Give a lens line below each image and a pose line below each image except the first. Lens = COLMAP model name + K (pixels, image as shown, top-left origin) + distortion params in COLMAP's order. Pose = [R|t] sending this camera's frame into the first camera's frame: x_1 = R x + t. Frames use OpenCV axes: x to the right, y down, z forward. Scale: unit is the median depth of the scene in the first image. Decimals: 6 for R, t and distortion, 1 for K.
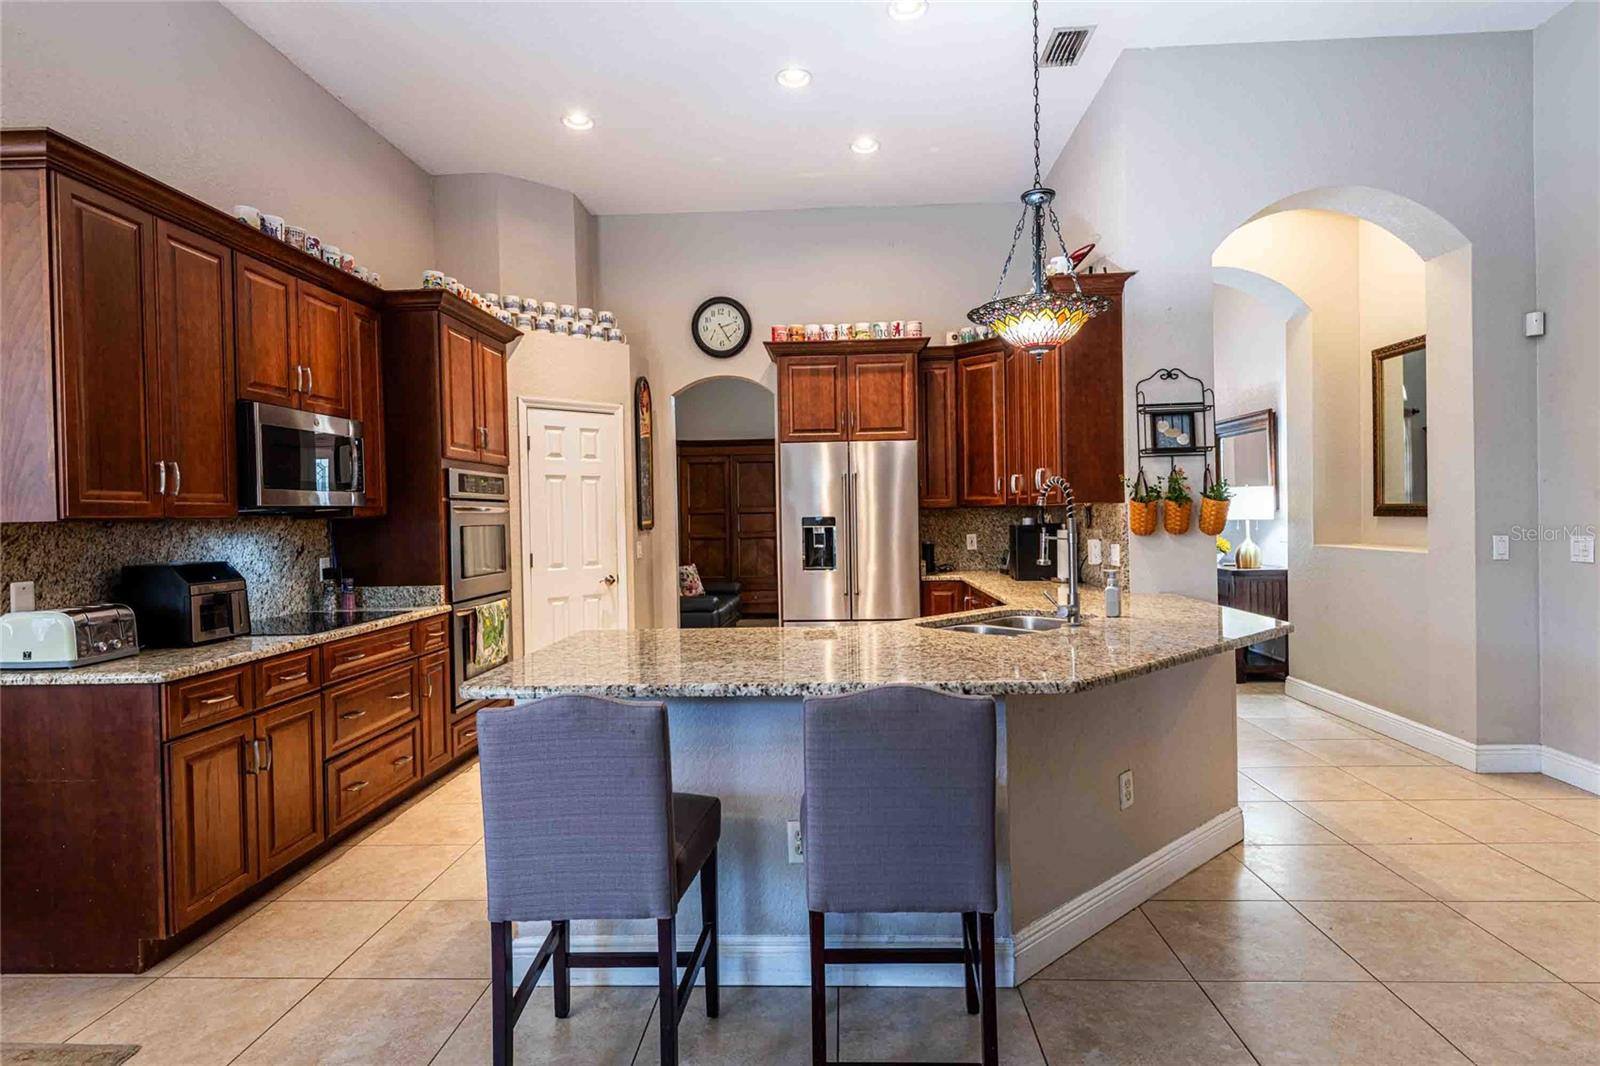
lens RADIAL K [[849.3, 0, 802.7], [0, 849.3, 526.9], [0, 0, 1]] dist [0.022520, -0.005129]
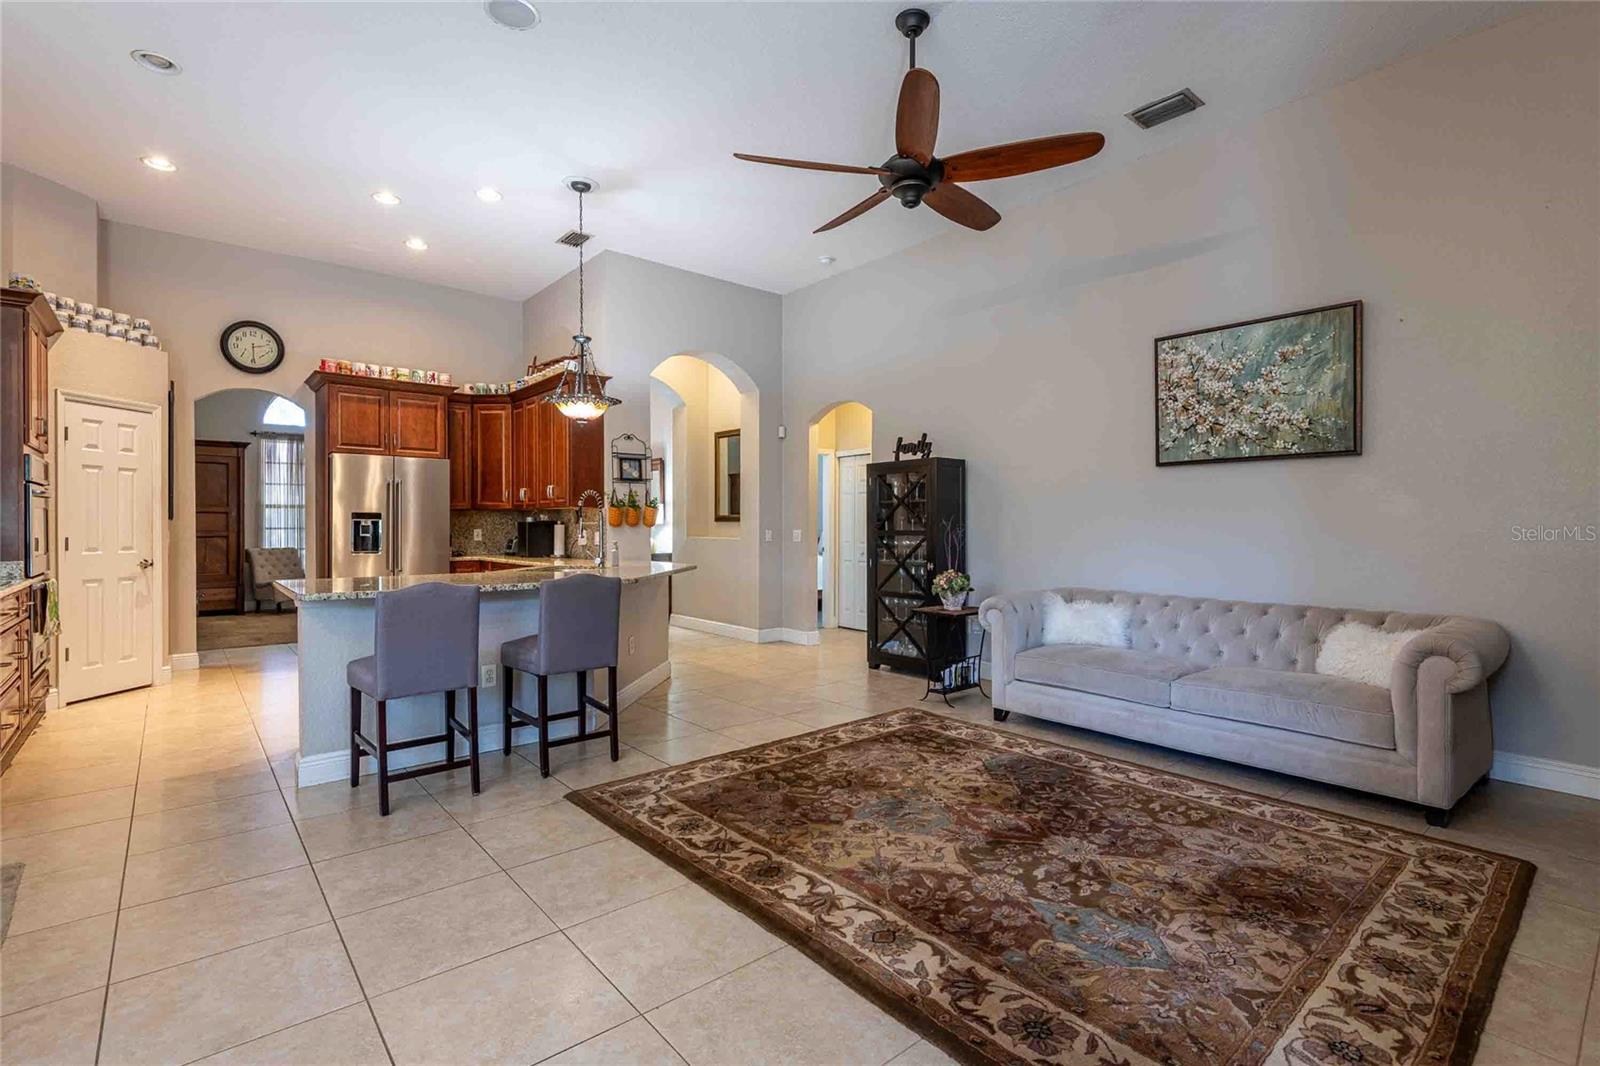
lens RADIAL K [[735.7, 0, 804.4], [0, 735.7, 530.0], [0, 0, 1]] dist [0.012032, -0.008712]
pose [[0.737623, 0.016741, 0.675005, -0.262465], [-0.007946, 0.999839, -0.016114, 0.029414], [-0.675166, 0.006522, 0.737637, -0.299507]]
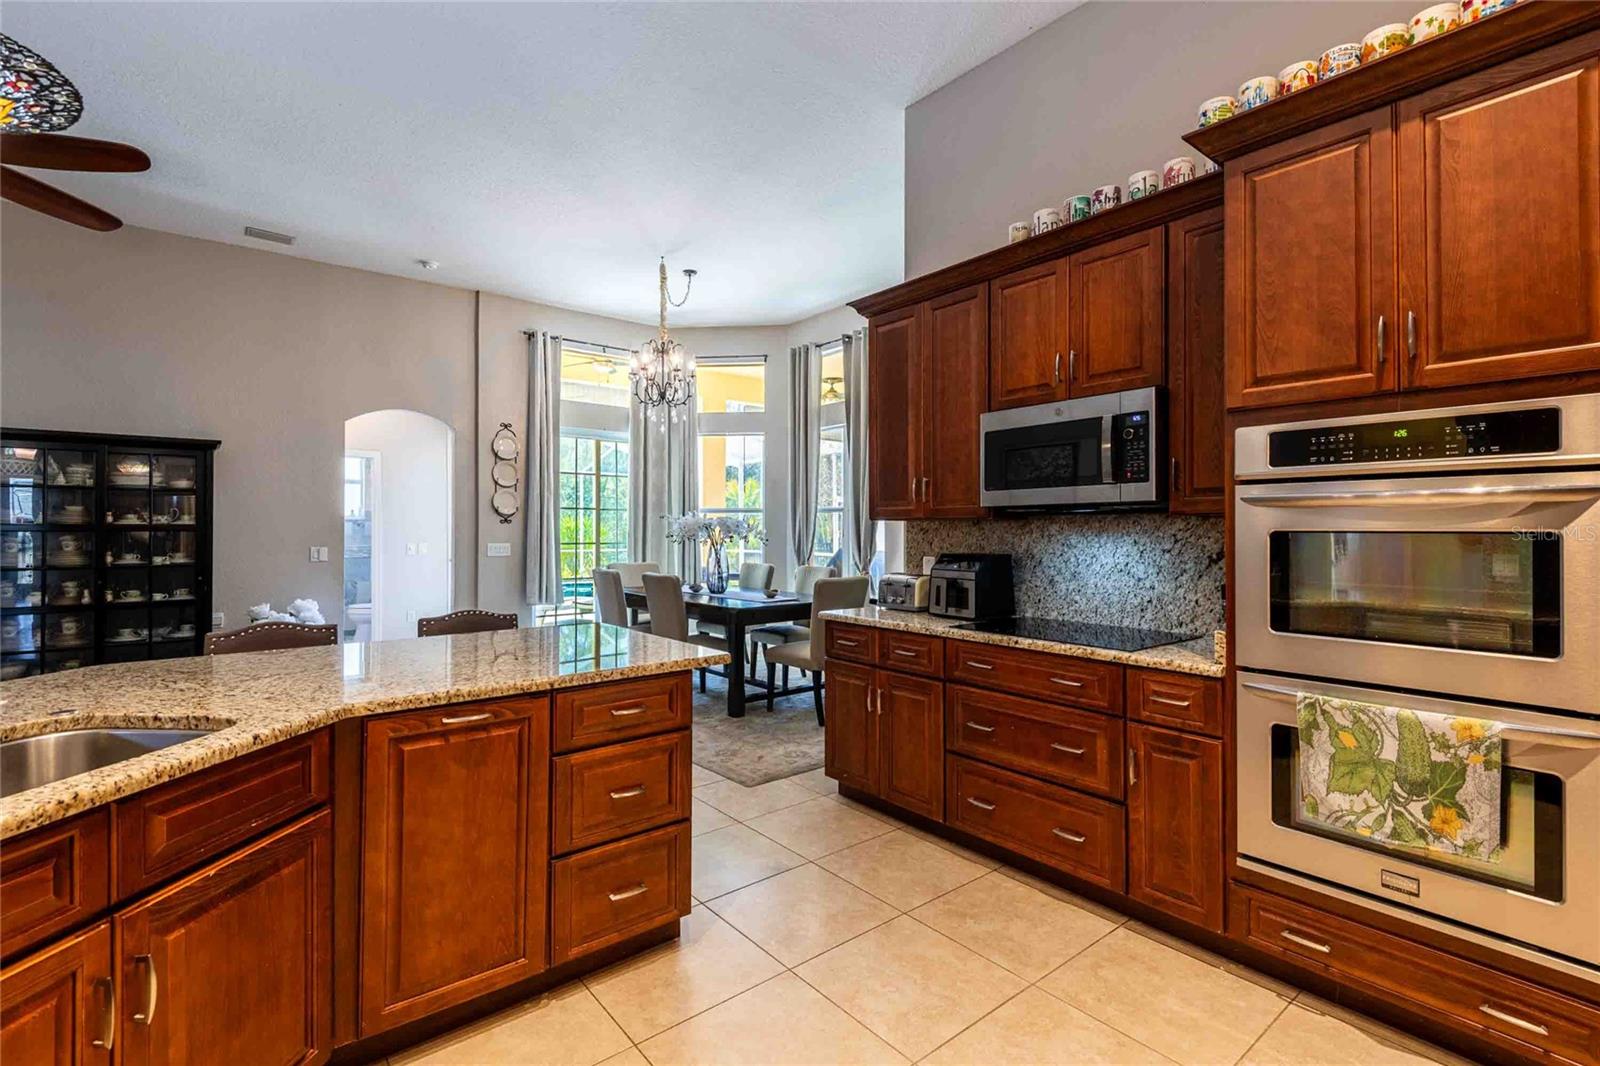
lens RADIAL K [[735.7, 0, 804.1], [0, 735.7, 523.0], [0, 0, 1]] dist [0.012032, -0.008712]
pose [[-0.749322, 0.011570, -0.662105, 0.088155], [0.002610, 0.999891, 0.014519, -0.009354], [0.662201, 0.009151, -0.749270, 0.820729]]
